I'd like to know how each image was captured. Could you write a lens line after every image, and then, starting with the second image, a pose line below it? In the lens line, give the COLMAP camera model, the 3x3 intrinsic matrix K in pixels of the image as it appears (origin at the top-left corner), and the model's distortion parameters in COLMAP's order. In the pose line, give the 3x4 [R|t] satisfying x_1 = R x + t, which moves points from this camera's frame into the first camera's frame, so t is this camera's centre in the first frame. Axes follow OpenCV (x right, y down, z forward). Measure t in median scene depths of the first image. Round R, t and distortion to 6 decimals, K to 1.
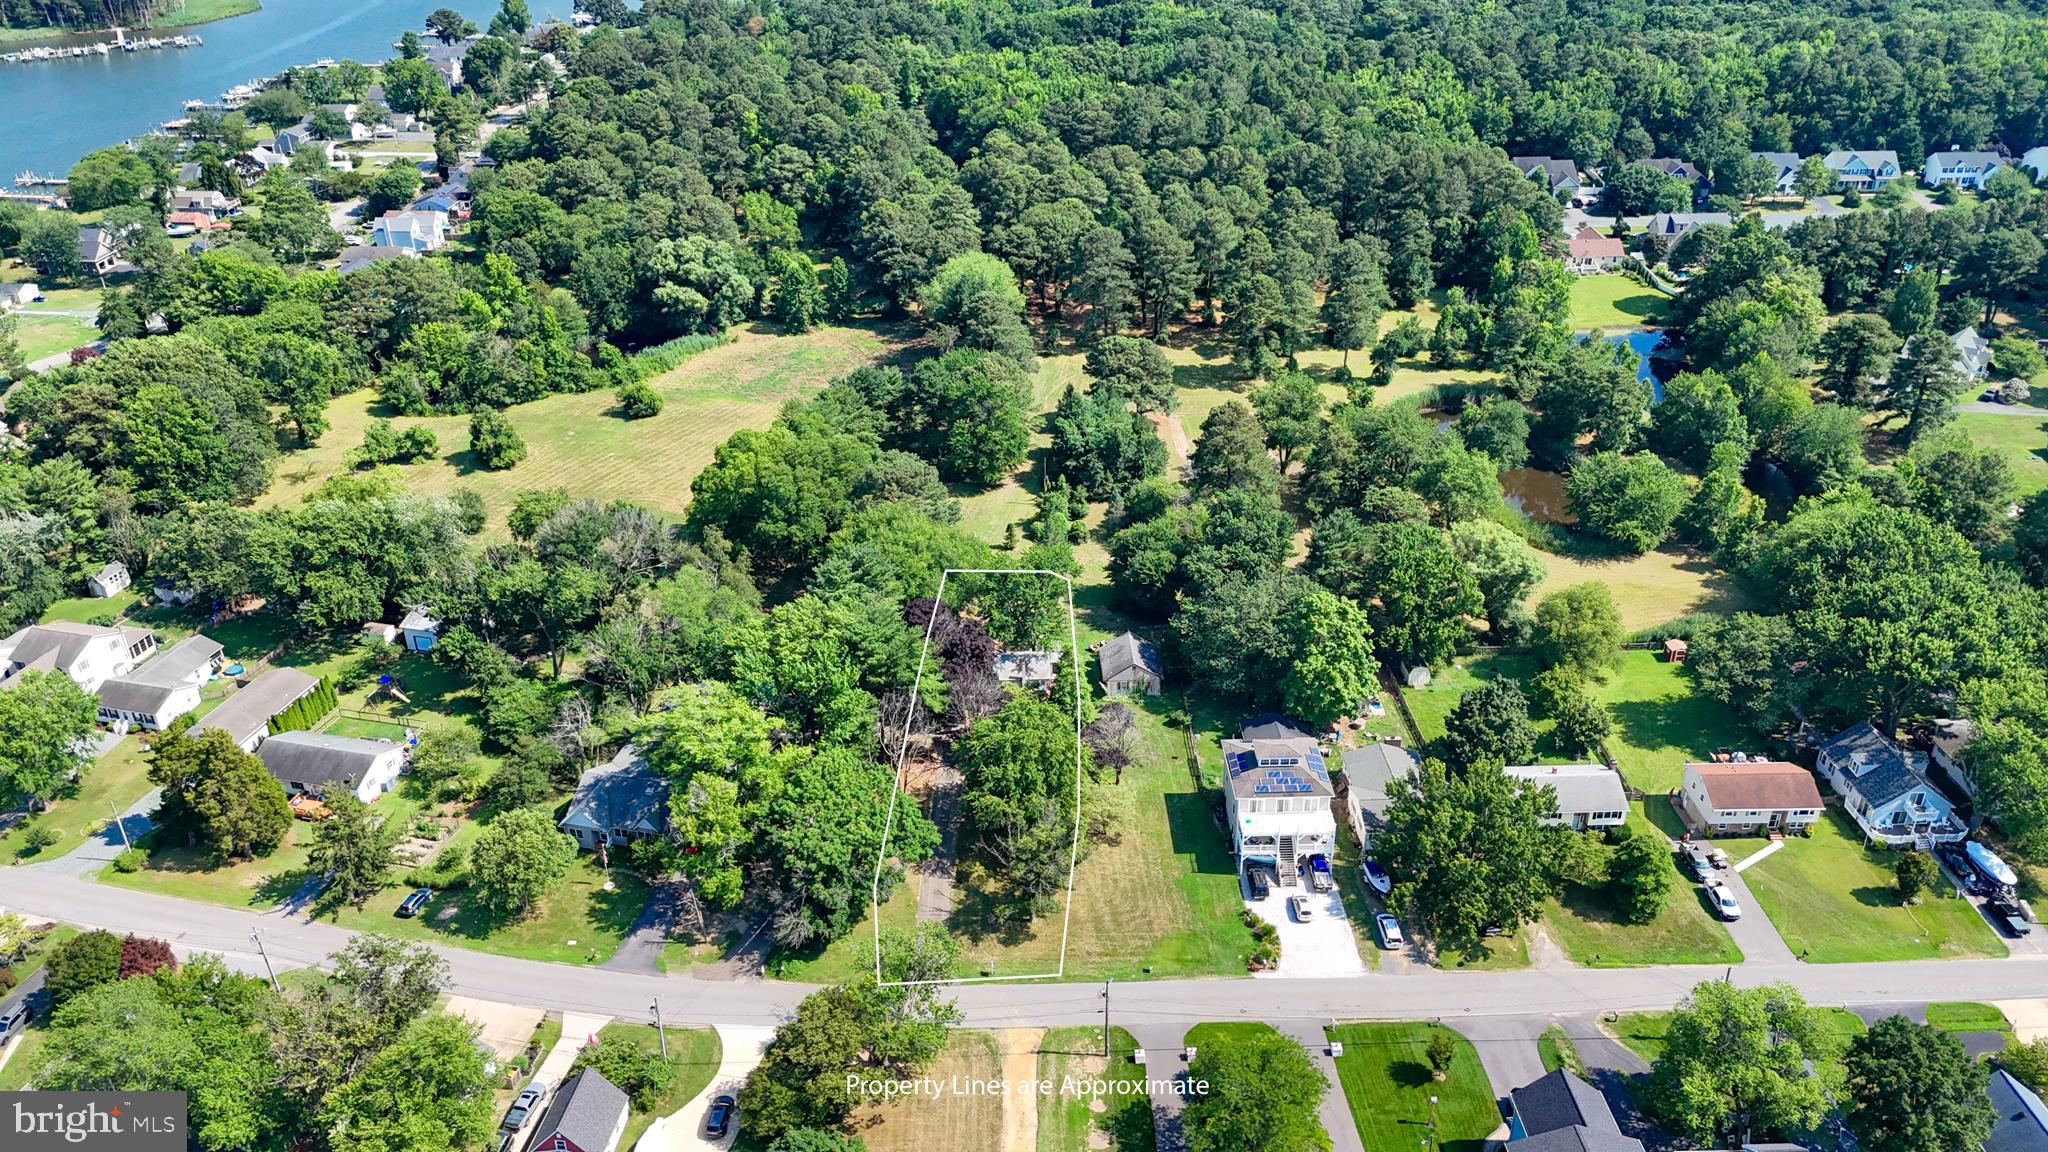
lens RADIAL K [[1454.1, 0, 1024.7], [0, 1454.1, 579.0], [0, 0, 1]] dist [0.001753, -0.001705]
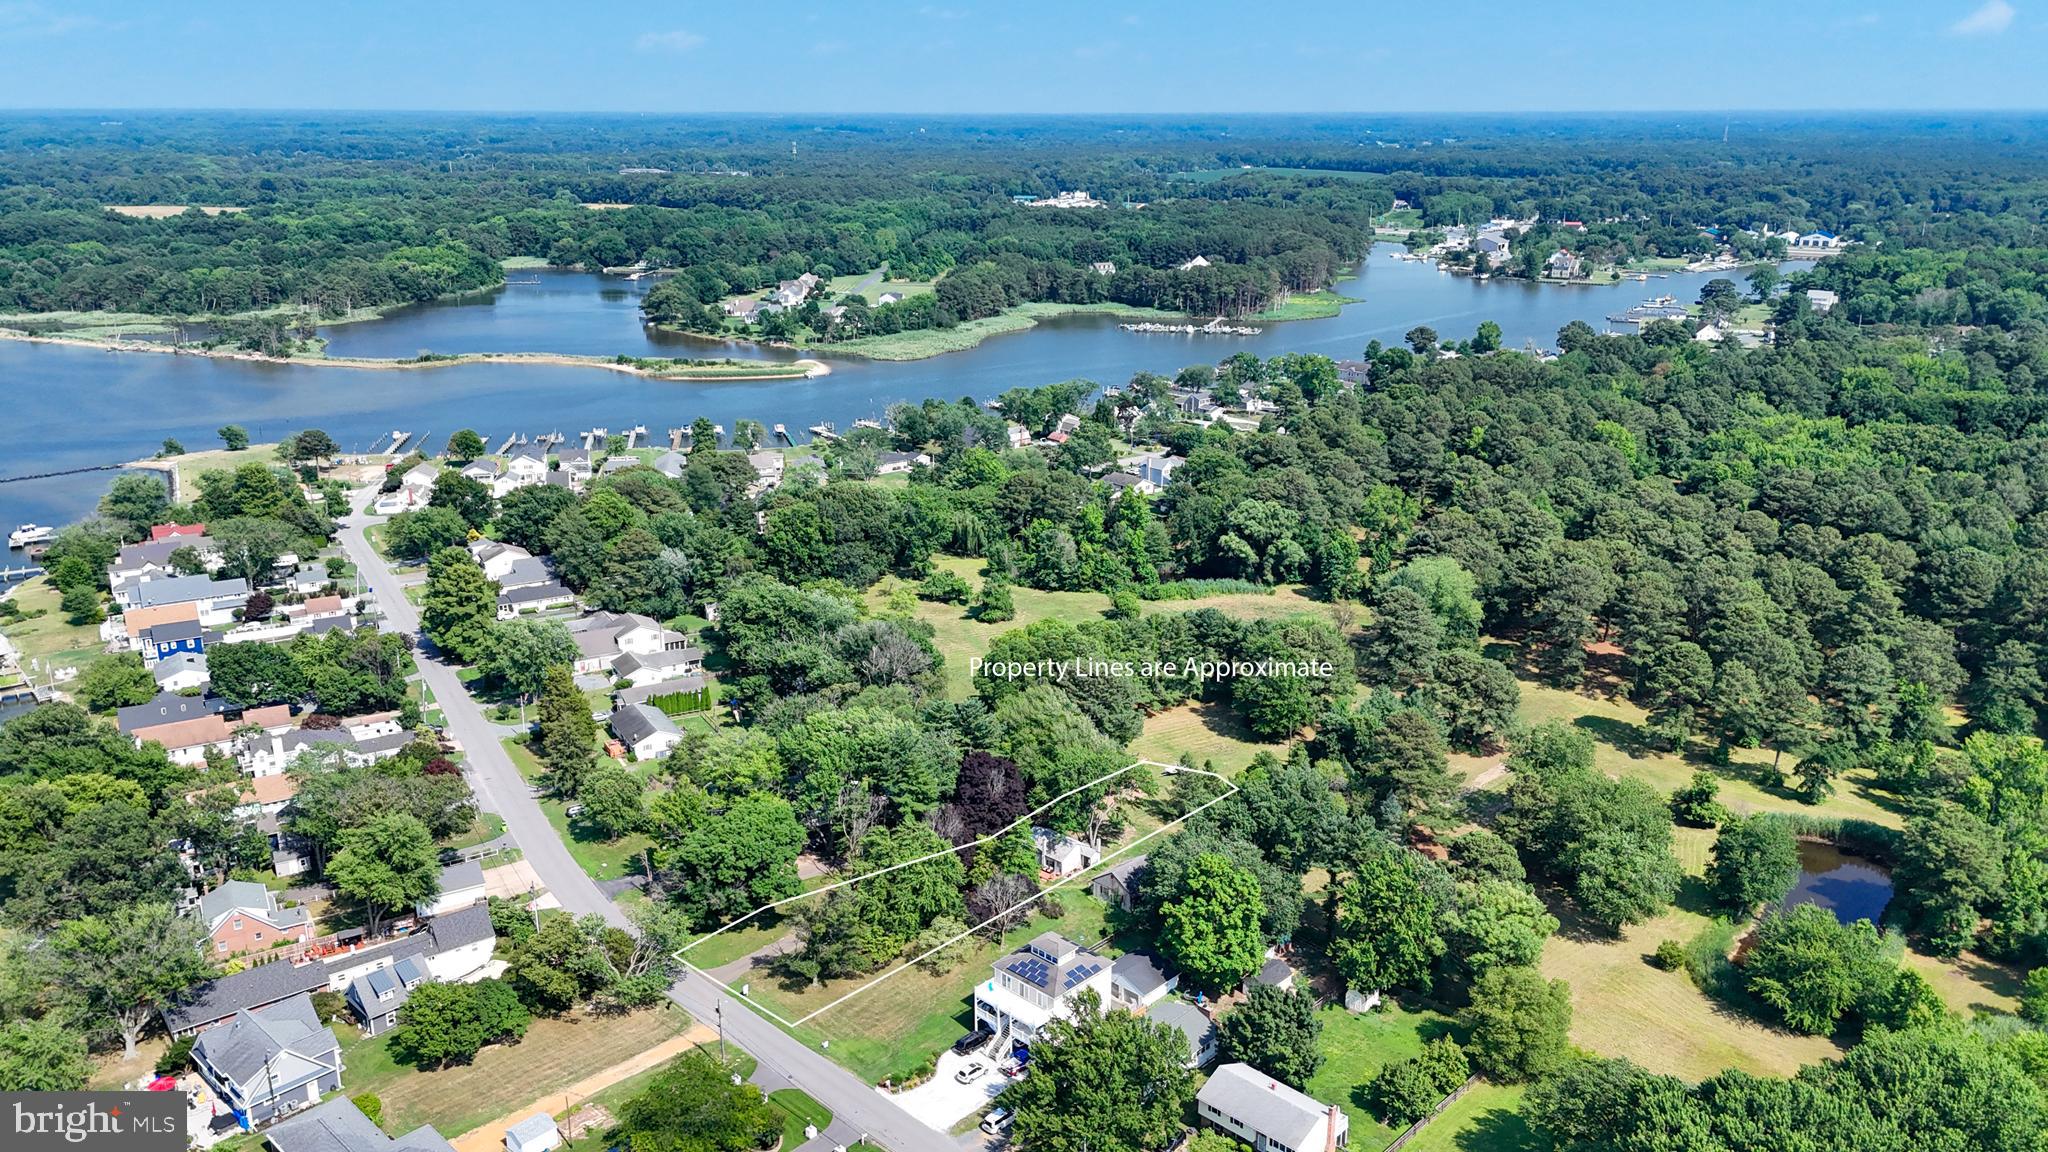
lens RADIAL K [[1454.1, 0, 1026.4], [0, 1454.1, 575.0], [0, 0, 1]] dist [0.001753, -0.001705]
pose [[0.714633, 0.223884, -0.662703, 0.410480], [-0.364311, 0.927888, -0.079386, -0.021756], [0.597141, 0.298162, 0.744662, 0.053800]]
